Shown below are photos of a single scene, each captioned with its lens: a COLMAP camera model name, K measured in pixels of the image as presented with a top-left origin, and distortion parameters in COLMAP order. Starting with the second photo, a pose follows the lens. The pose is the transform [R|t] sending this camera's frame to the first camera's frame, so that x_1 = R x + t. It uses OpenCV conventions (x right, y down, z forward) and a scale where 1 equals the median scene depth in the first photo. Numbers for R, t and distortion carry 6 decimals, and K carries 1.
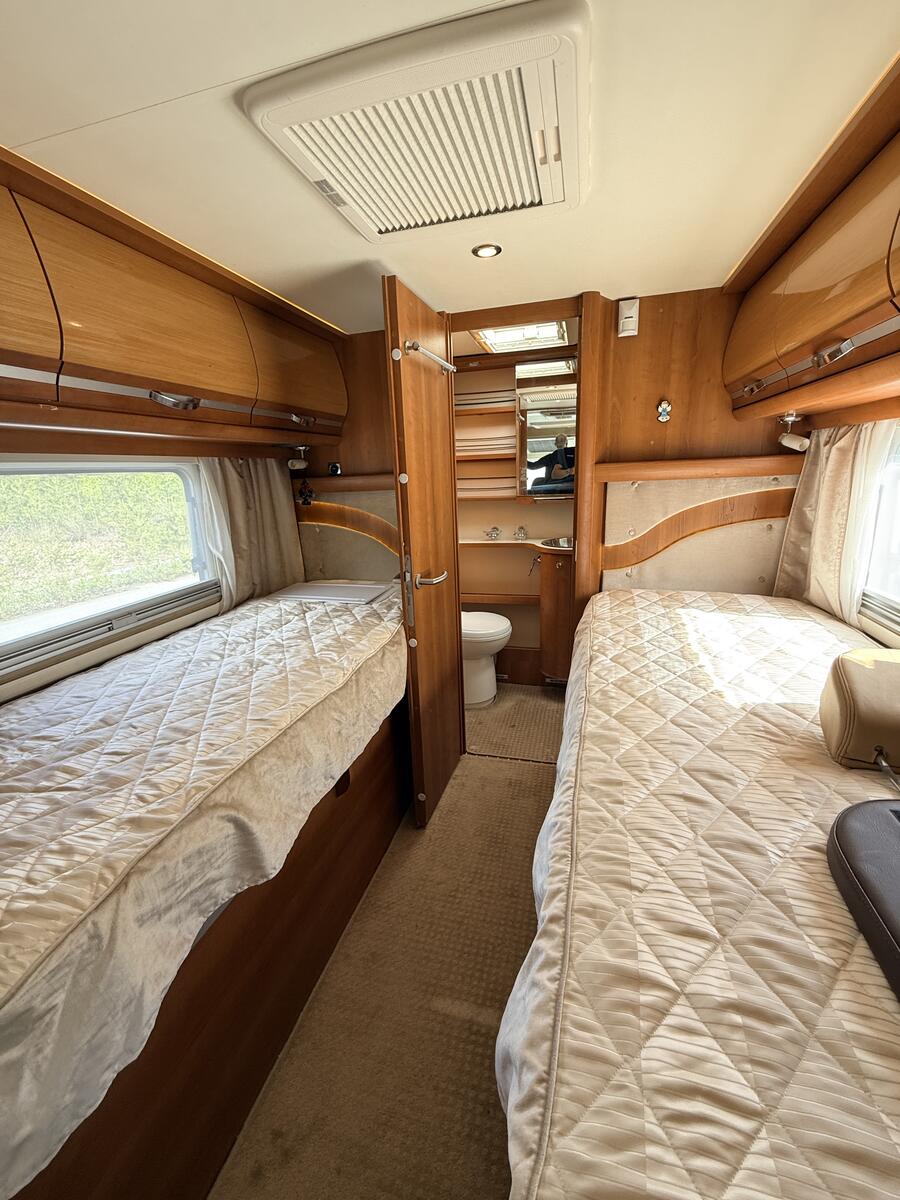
lens RADIAL K [[482.1, 0, 450.0], [0, 482.1, 600.0], [0, 0, 1]] dist [0.002066, 0.000088]
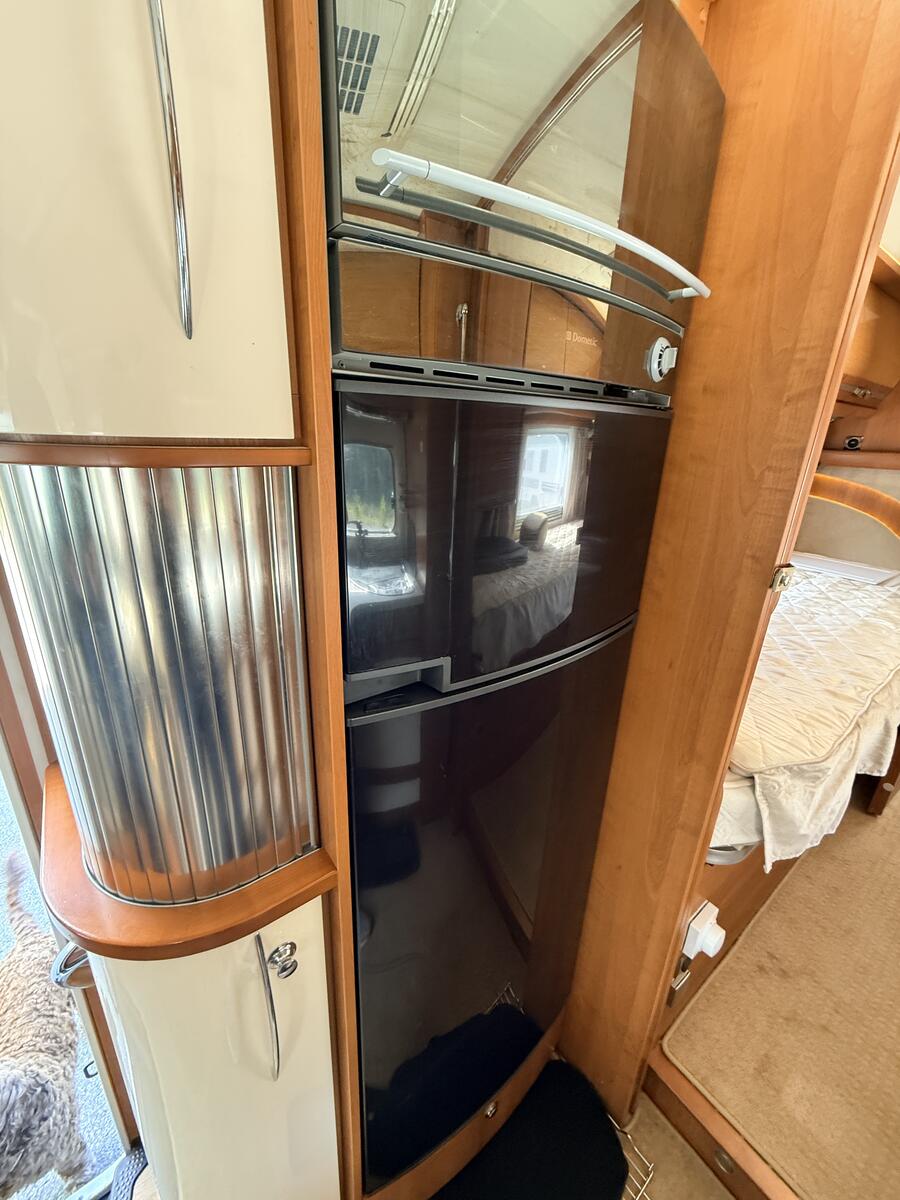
lens RADIAL K [[482.1, 0, 450.0], [0, 482.1, 600.0], [0, 0, 1]] dist [0.002066, 0.000088]
pose [[0.793884, 0.267639, -0.546001, -0.336574], [-0.223962, 0.963501, 0.146650, 0.094321], [0.565322, 0.005861, 0.824849, -0.338389]]
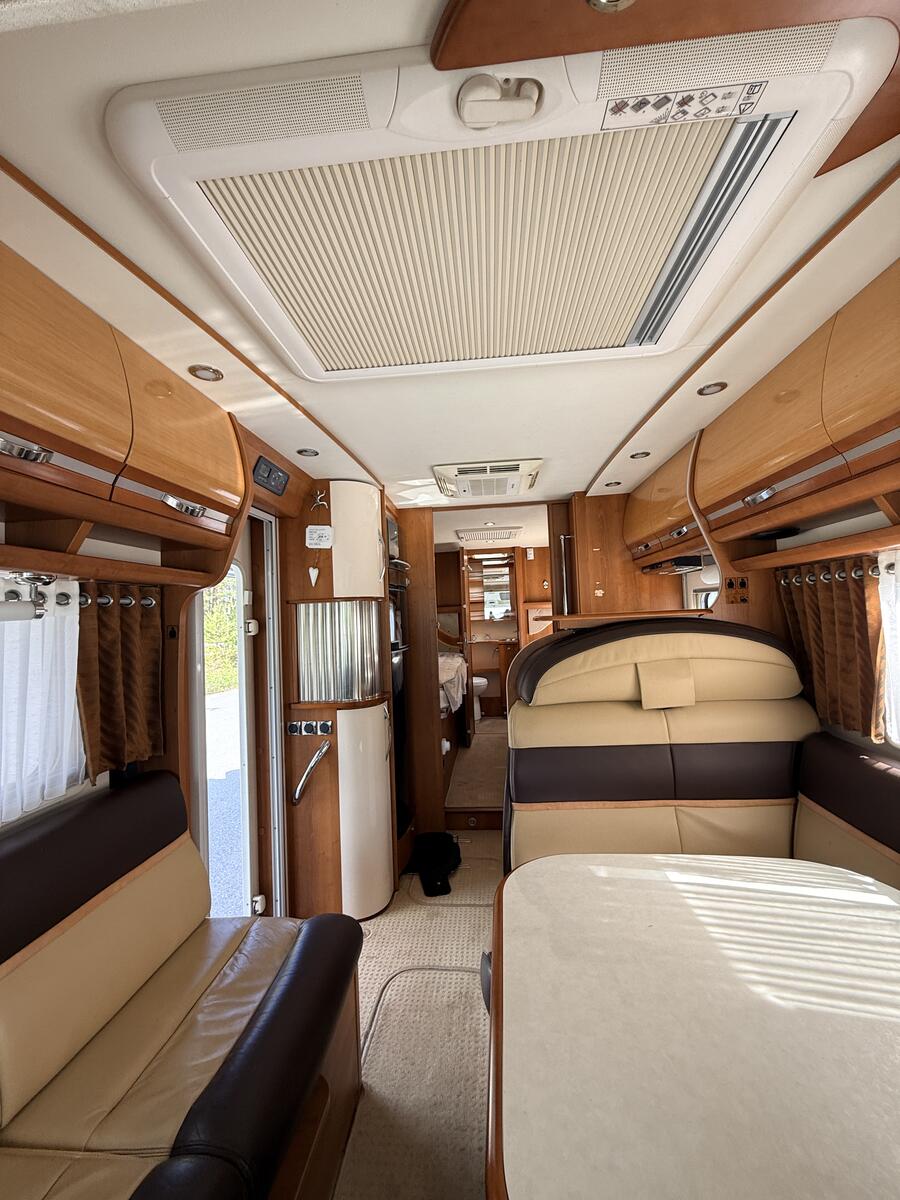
lens RADIAL K [[482.1, 0, 450.0], [0, 482.1, 600.0], [0, 0, 1]] dist [0.002066, 0.000088]
pose [[0.983922, 0.005351, 0.178519, -0.607533], [0.048208, 0.954493, -0.294311, 0.496680], [-0.171970, 0.298185, 0.938889, -1.523872]]
